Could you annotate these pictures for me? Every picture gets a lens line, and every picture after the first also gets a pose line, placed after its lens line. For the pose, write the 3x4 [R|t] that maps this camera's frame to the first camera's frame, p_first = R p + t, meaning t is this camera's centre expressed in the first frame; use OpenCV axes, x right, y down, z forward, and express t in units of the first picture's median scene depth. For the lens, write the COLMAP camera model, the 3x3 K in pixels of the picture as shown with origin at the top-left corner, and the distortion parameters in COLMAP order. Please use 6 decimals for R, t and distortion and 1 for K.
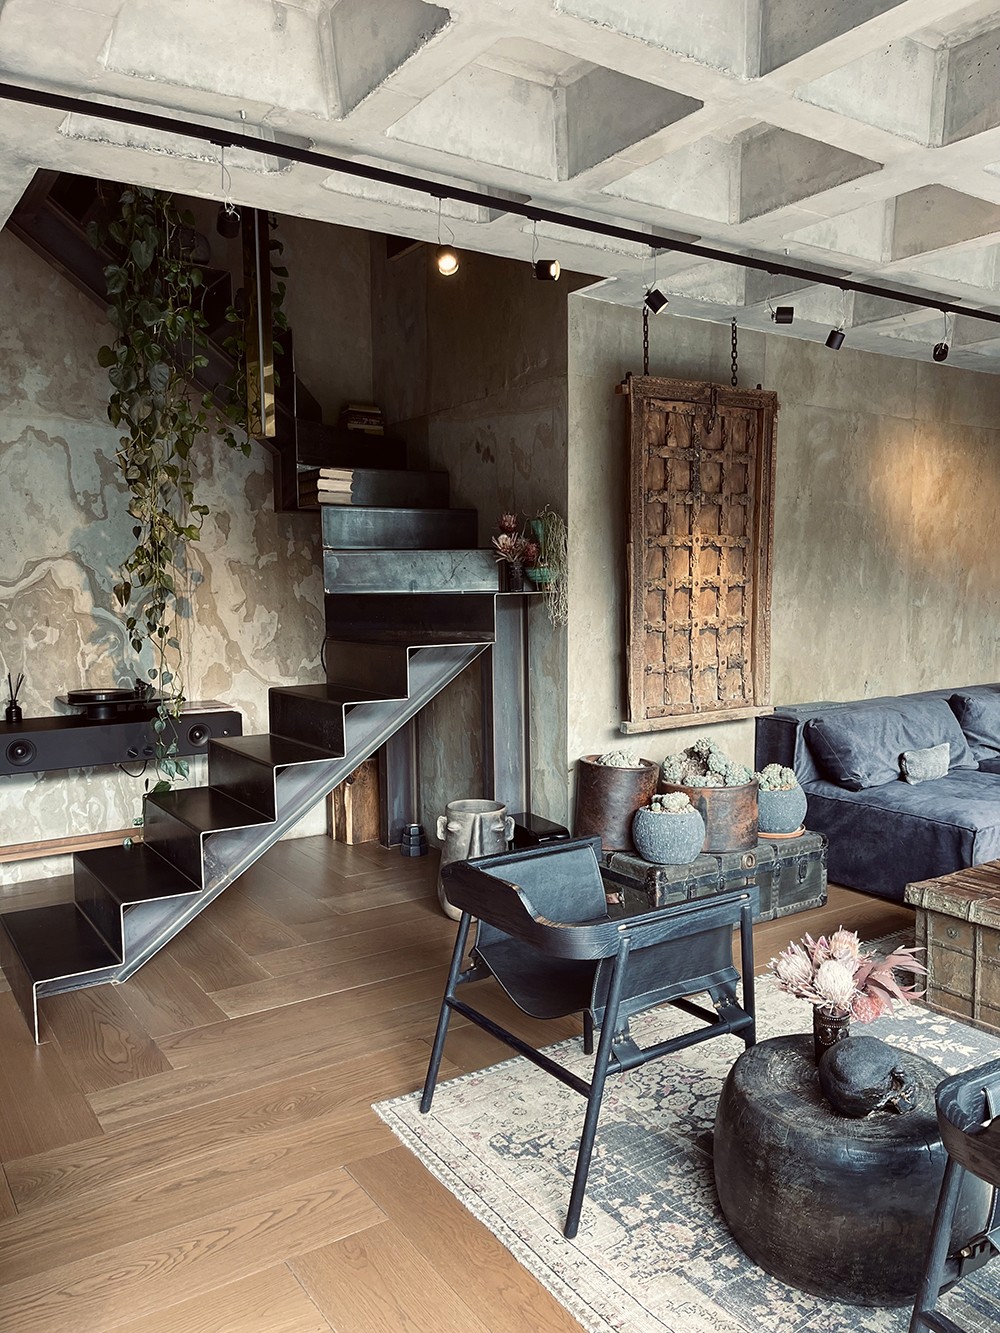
lens RADIAL K [[1011.4, 0, 499.5], [0, 1011.4, 677.6], [0, 0, 1]] dist [0.061740, -0.082156]
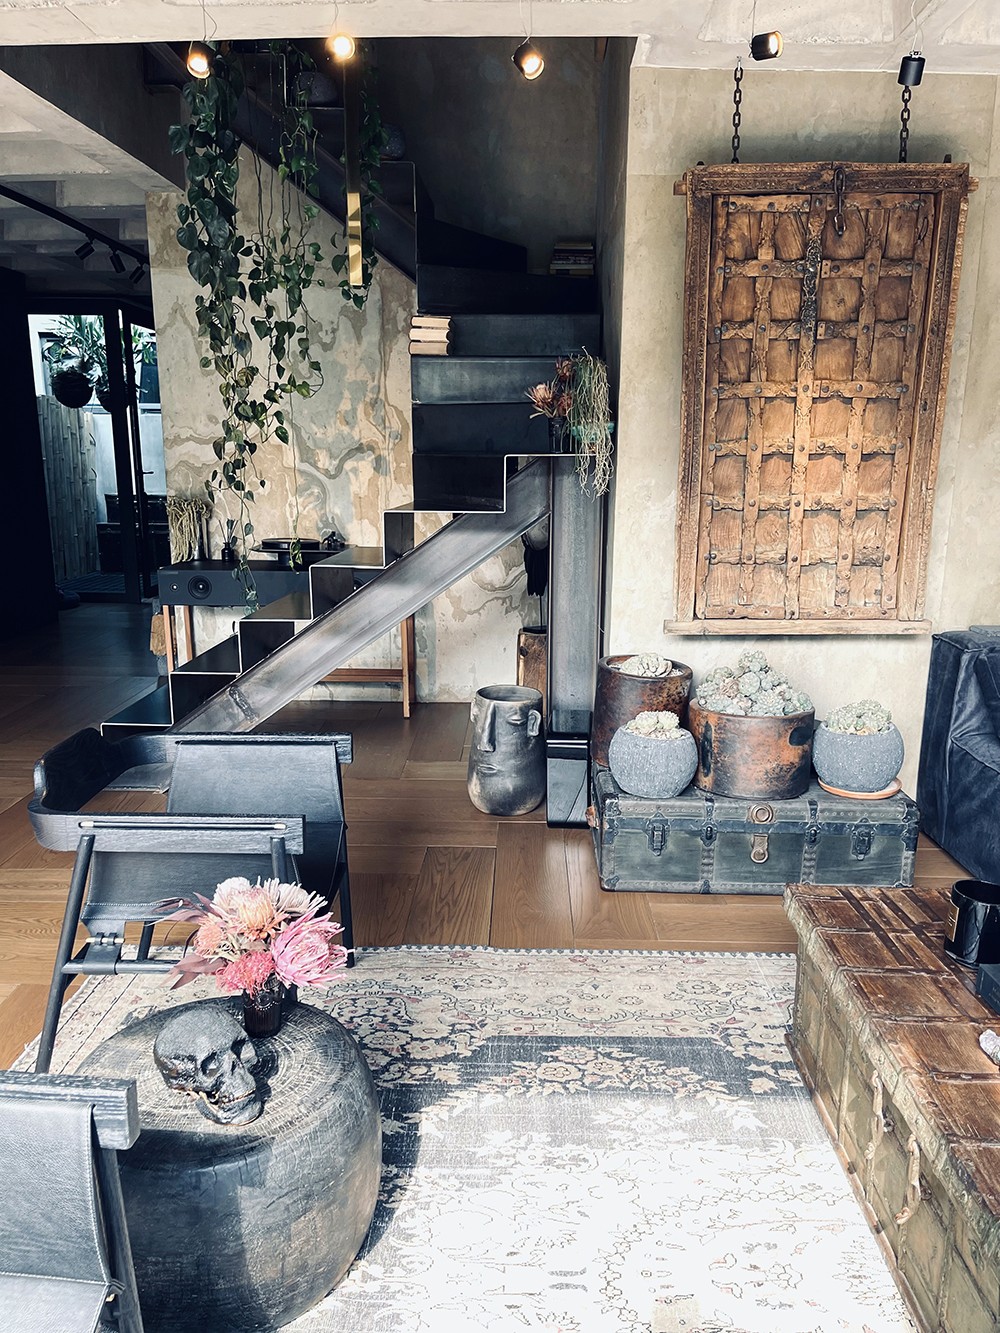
lens RADIAL K [[1011.4, 0, 499.5], [0, 1011.4, 677.6], [0, 0, 1]] dist [0.061740, -0.082156]
pose [[0.817581, 0.143466, -0.557654, 0.482972], [-0.070412, 0.986105, 0.150460, -0.024084], [0.571492, -0.083748, 0.816323, 0.254234]]
